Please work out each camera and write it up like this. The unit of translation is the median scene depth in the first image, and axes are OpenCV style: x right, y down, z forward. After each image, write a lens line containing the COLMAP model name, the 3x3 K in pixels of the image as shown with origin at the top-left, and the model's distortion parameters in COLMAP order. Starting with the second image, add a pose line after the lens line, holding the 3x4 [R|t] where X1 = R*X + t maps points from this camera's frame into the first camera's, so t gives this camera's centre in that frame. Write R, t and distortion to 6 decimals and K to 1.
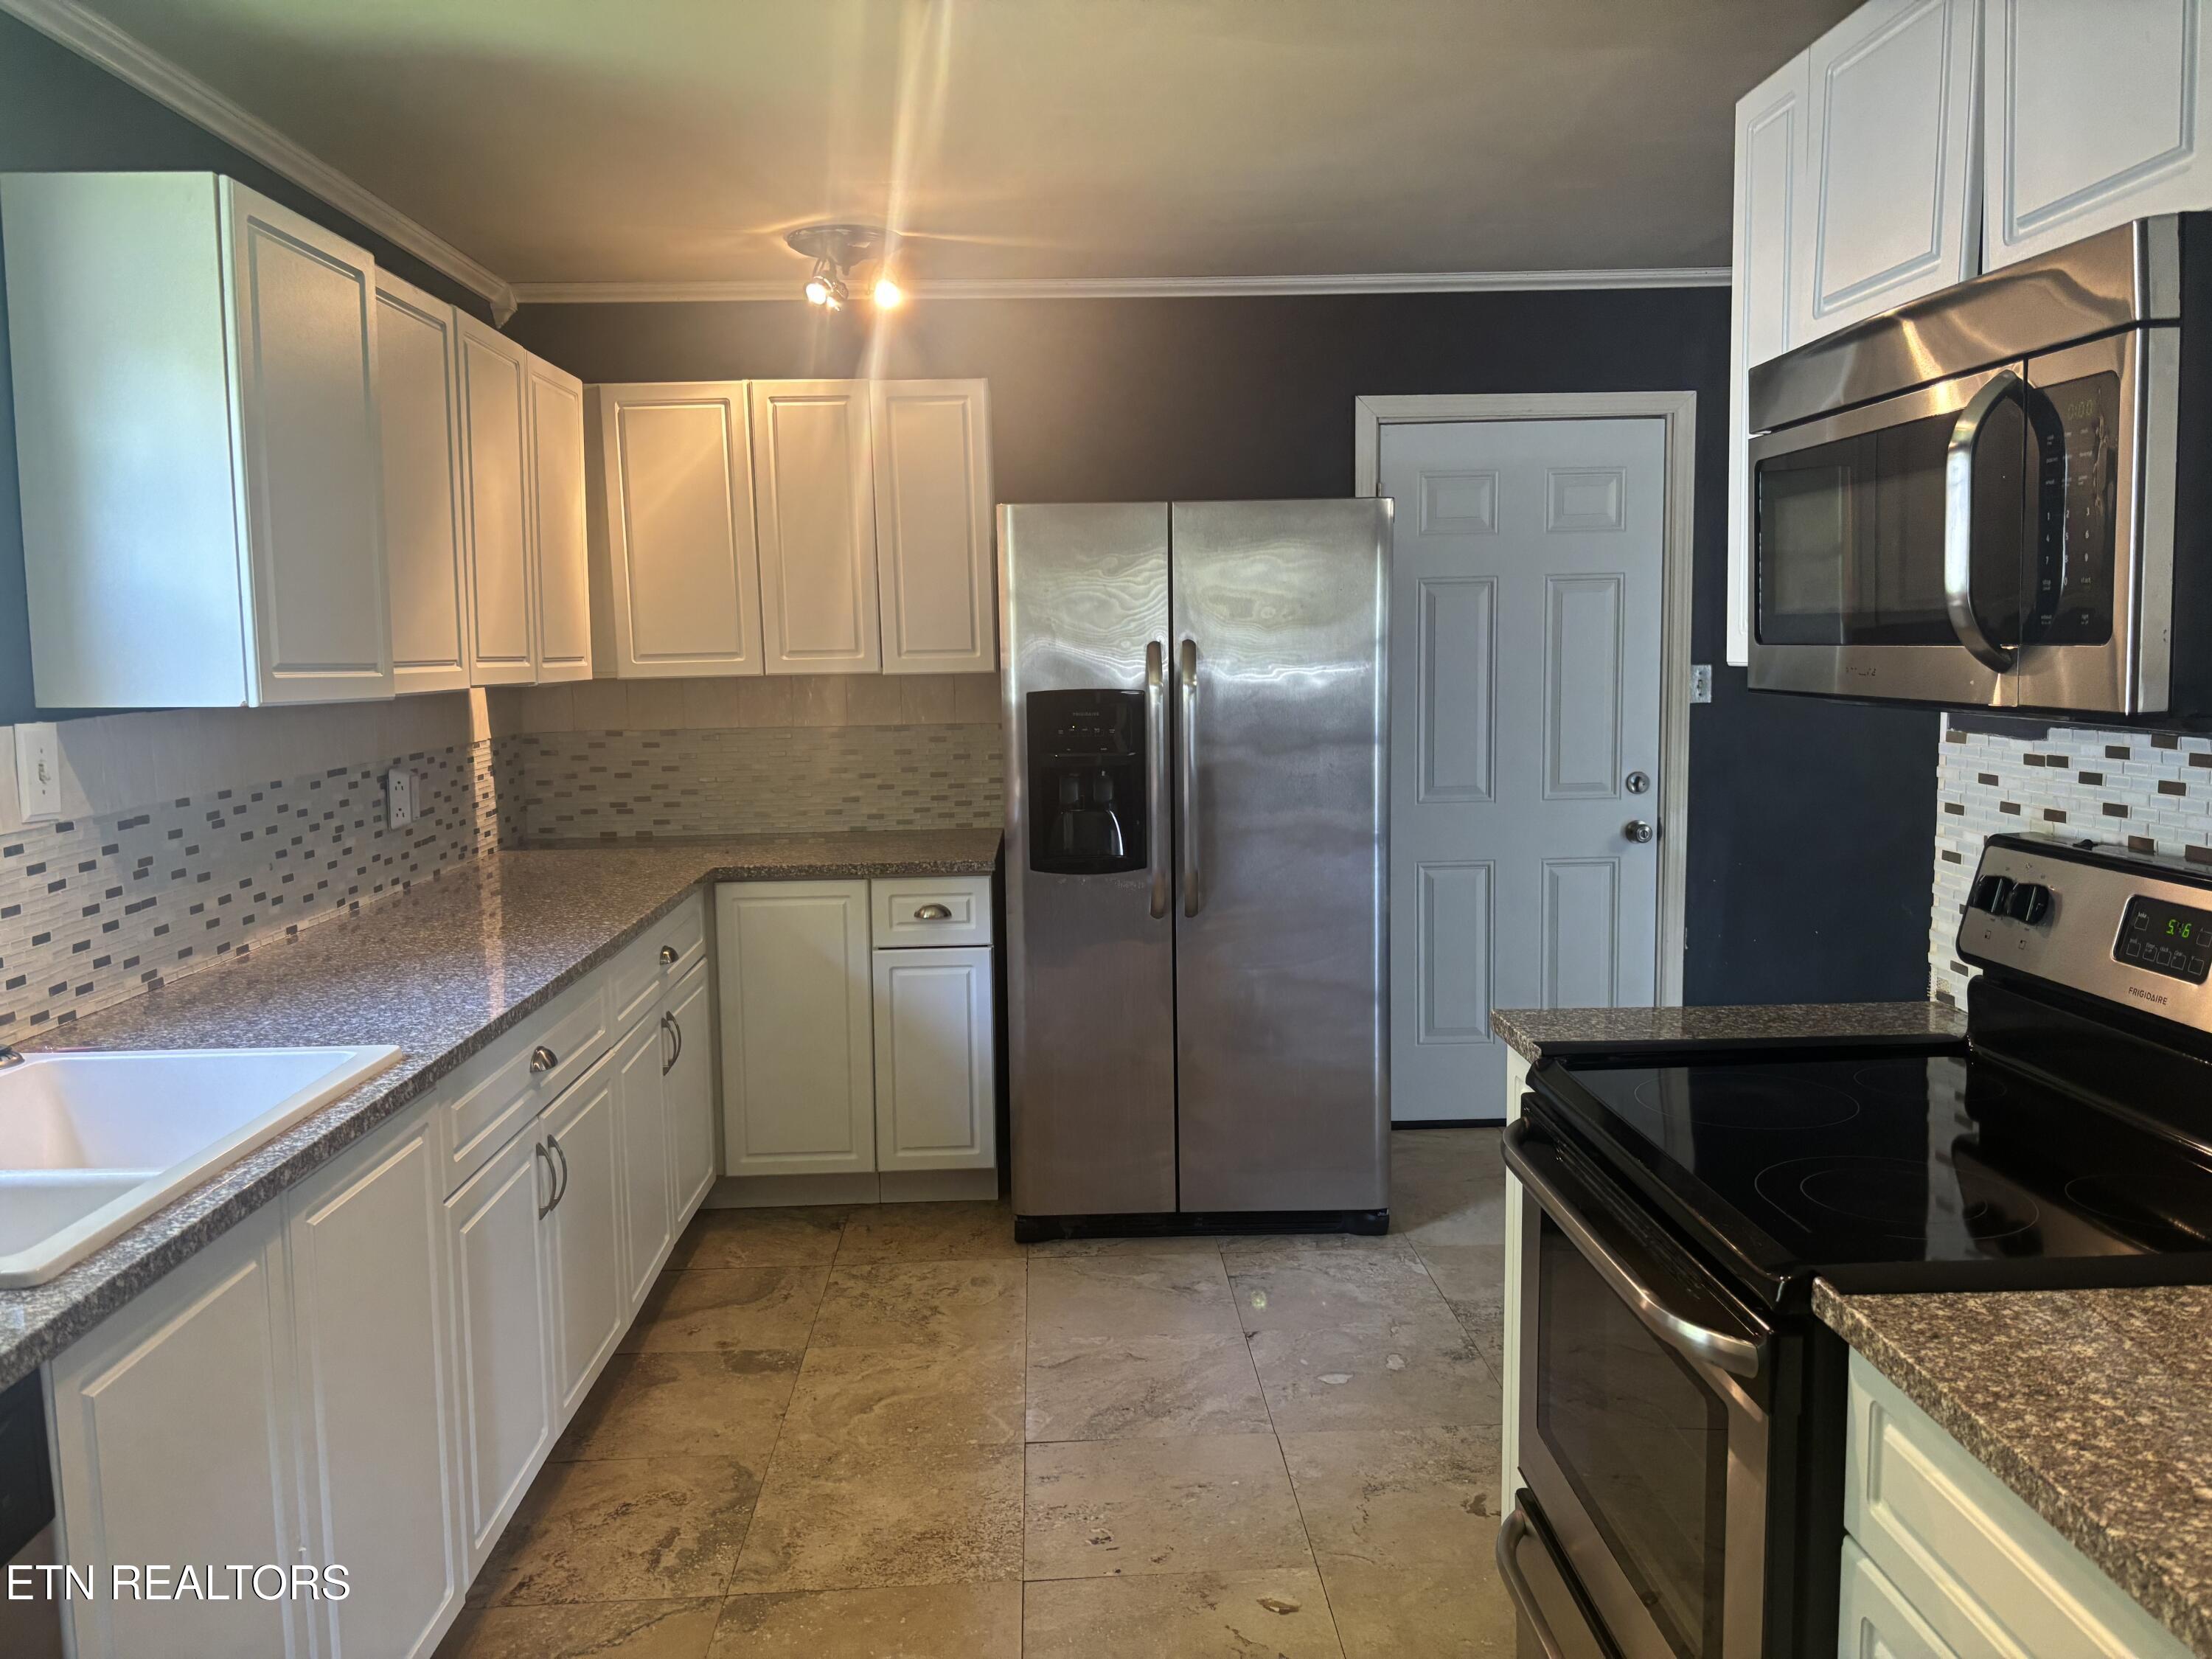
lens RADIAL K [[1681.8, 0, 1107.6], [0, 1681.8, 819.1], [0, 0, 1]] dist [0.047478, -0.046386]
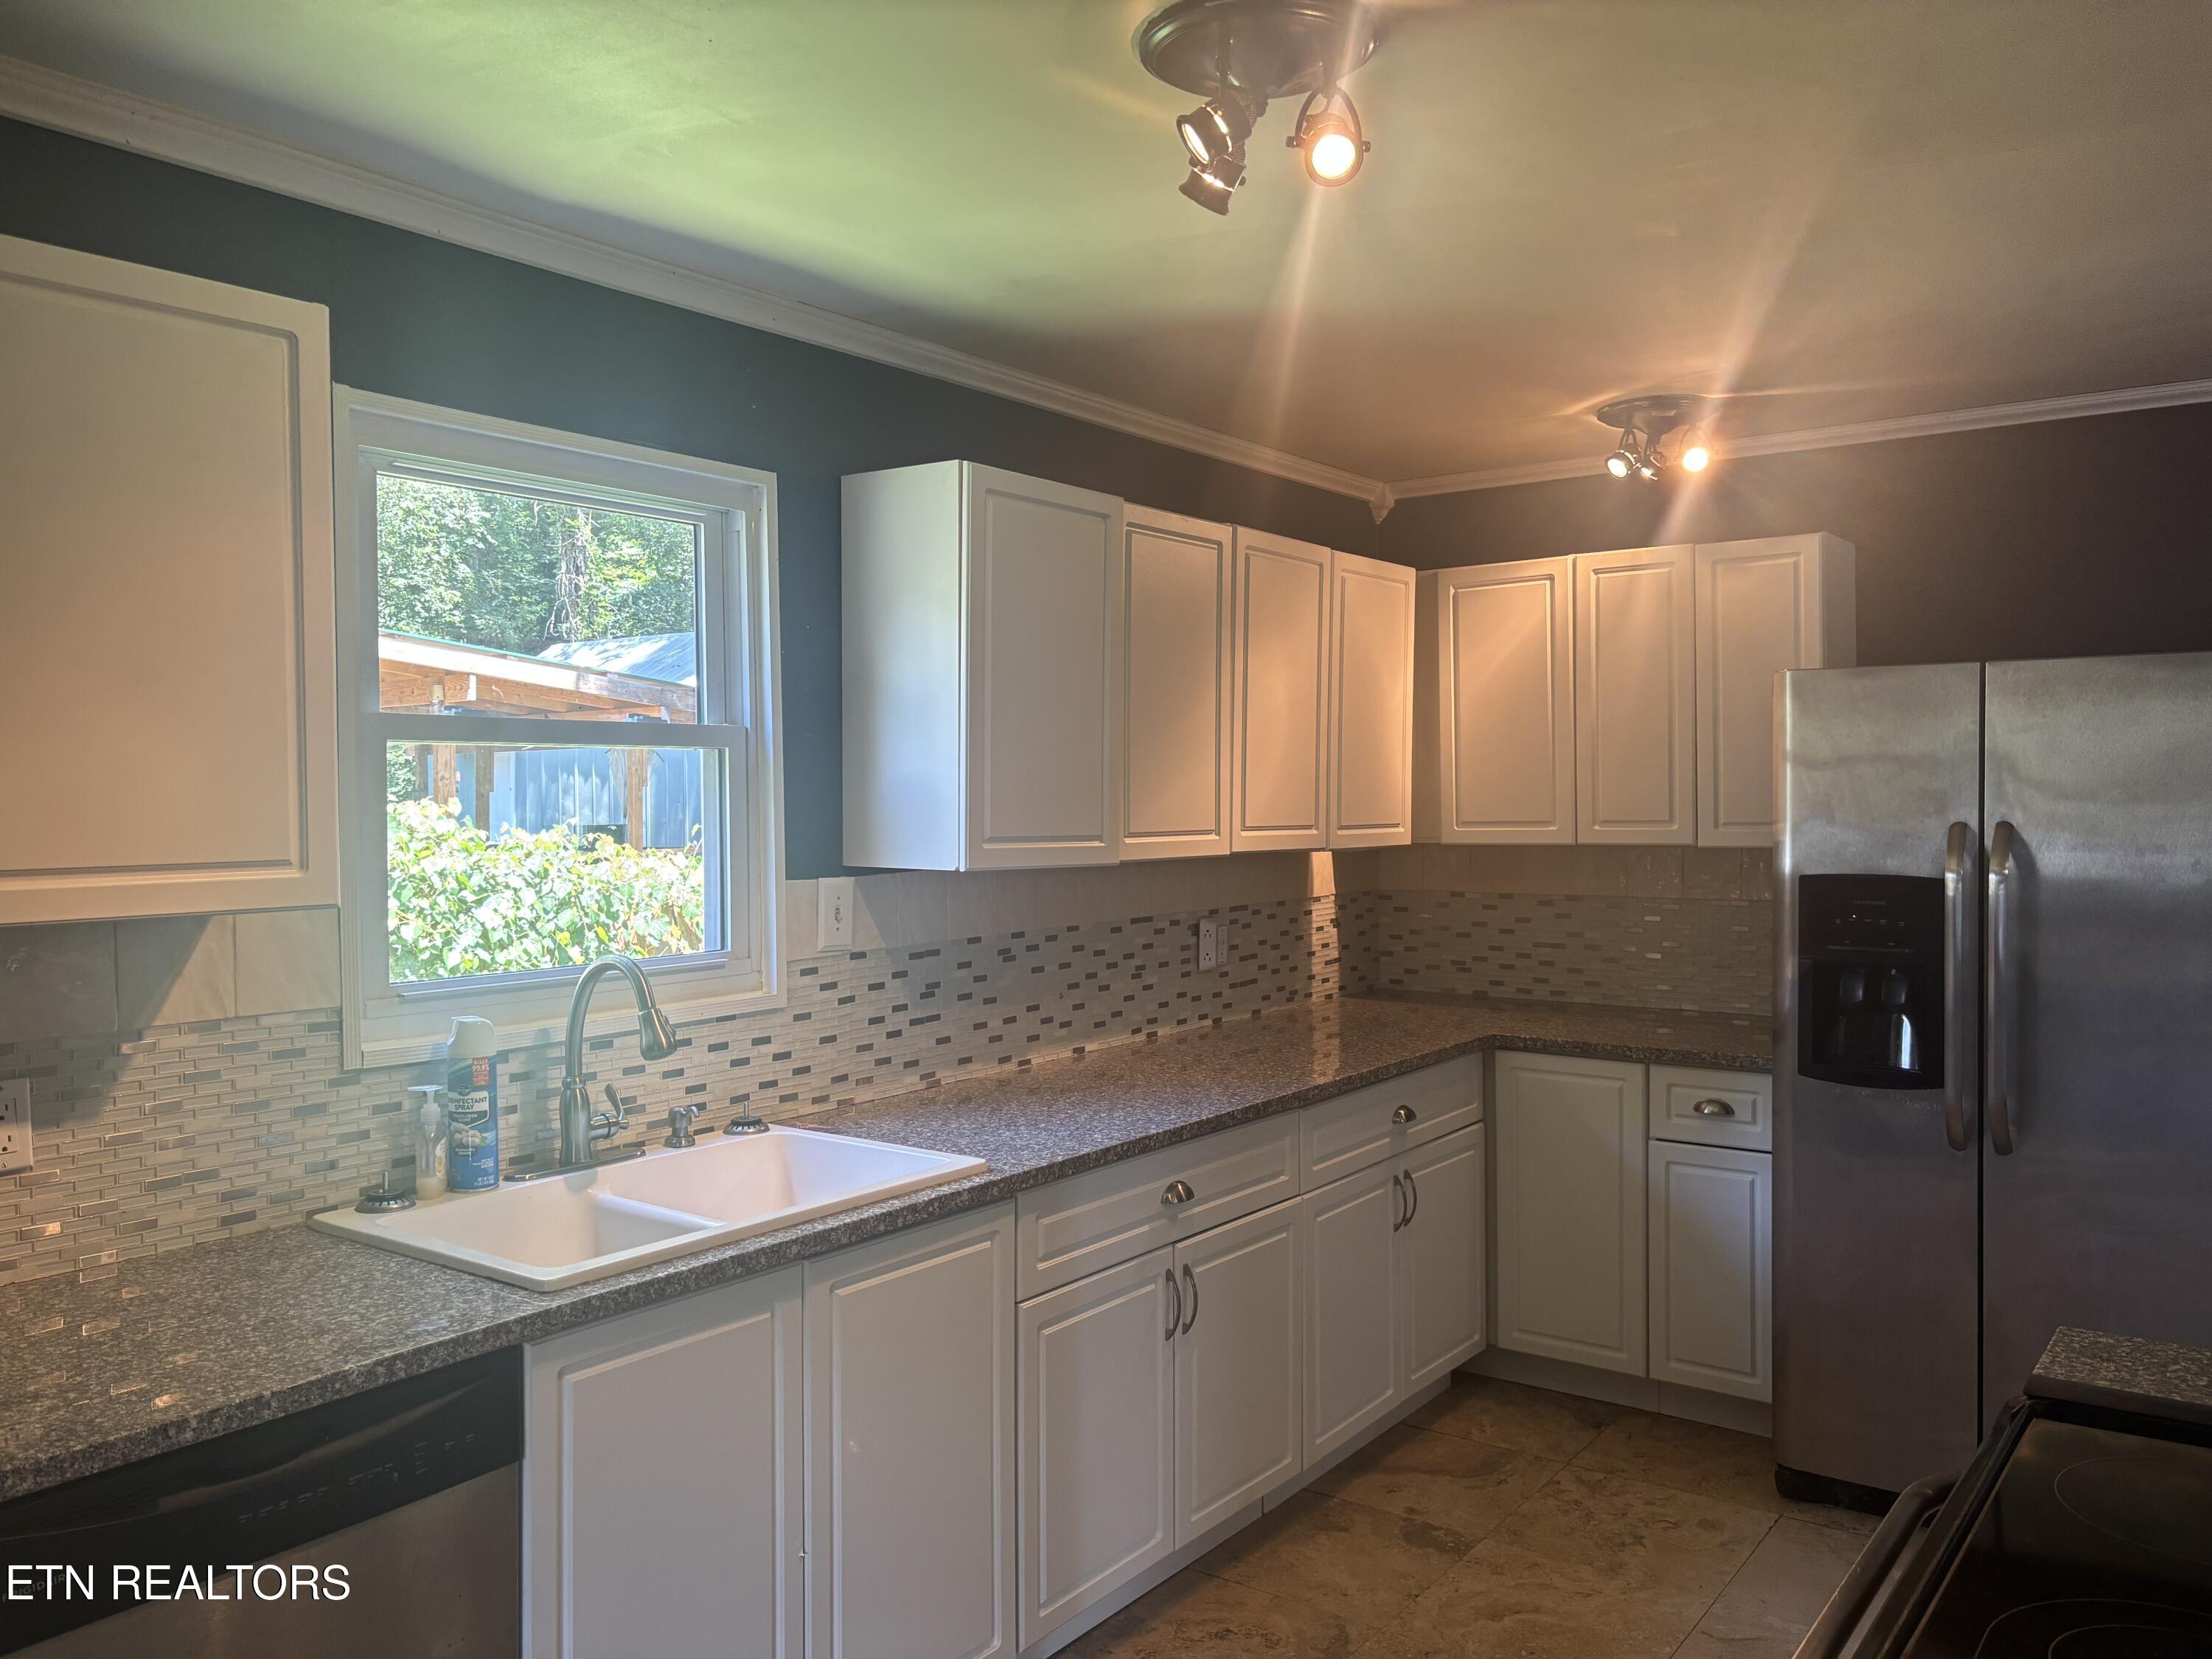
lens RADIAL K [[1681.8, 0, 1112.2], [0, 1681.8, 819.1], [0, 0, 1]] dist [0.047478, -0.046386]
pose [[0.784890, 0.023612, -0.619185, 0.226530], [-0.074192, 0.995666, -0.056078, -0.027445], [0.615177, 0.089954, 0.783240, 0.056881]]
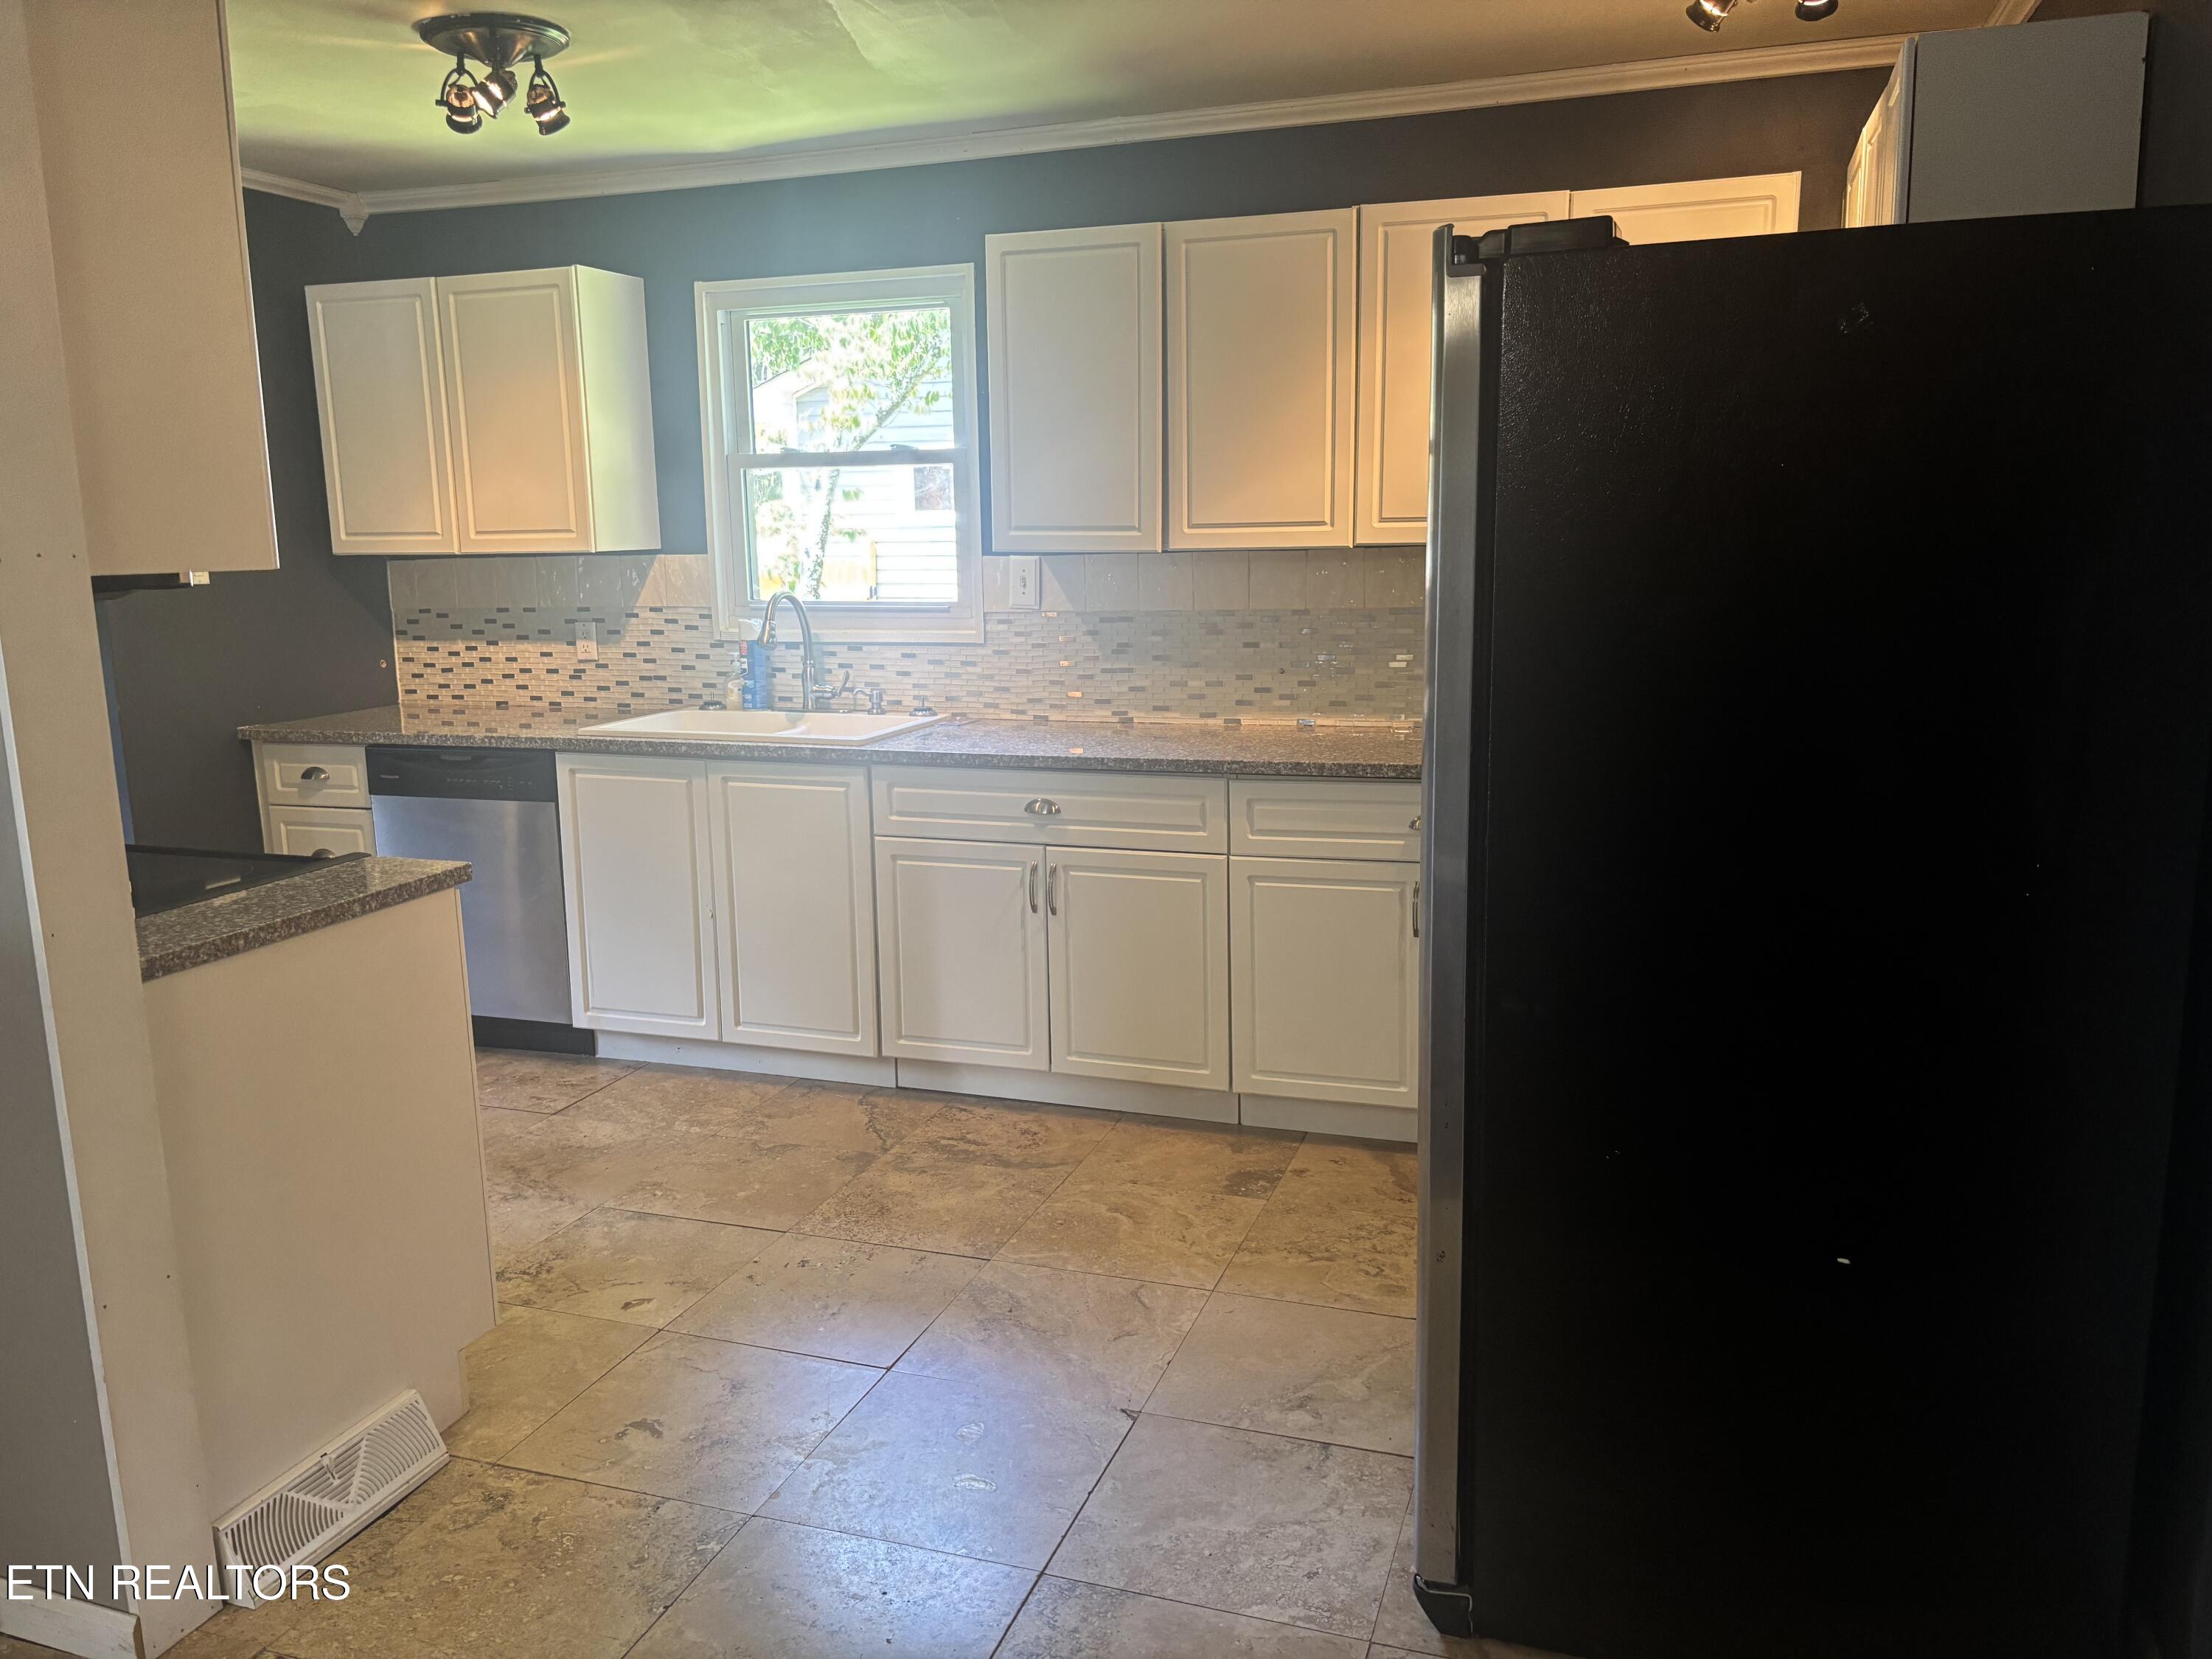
lens RADIAL K [[1681.8, 0, 1110.0], [0, 1681.8, 838.4], [0, 0, 1]] dist [0.047478, -0.046386]
pose [[-0.360117, 0.196355, -0.912009, 0.687200], [-0.077961, 0.967845, 0.239161, -0.129566], [0.929644, 0.157227, -0.333229, 1.103810]]
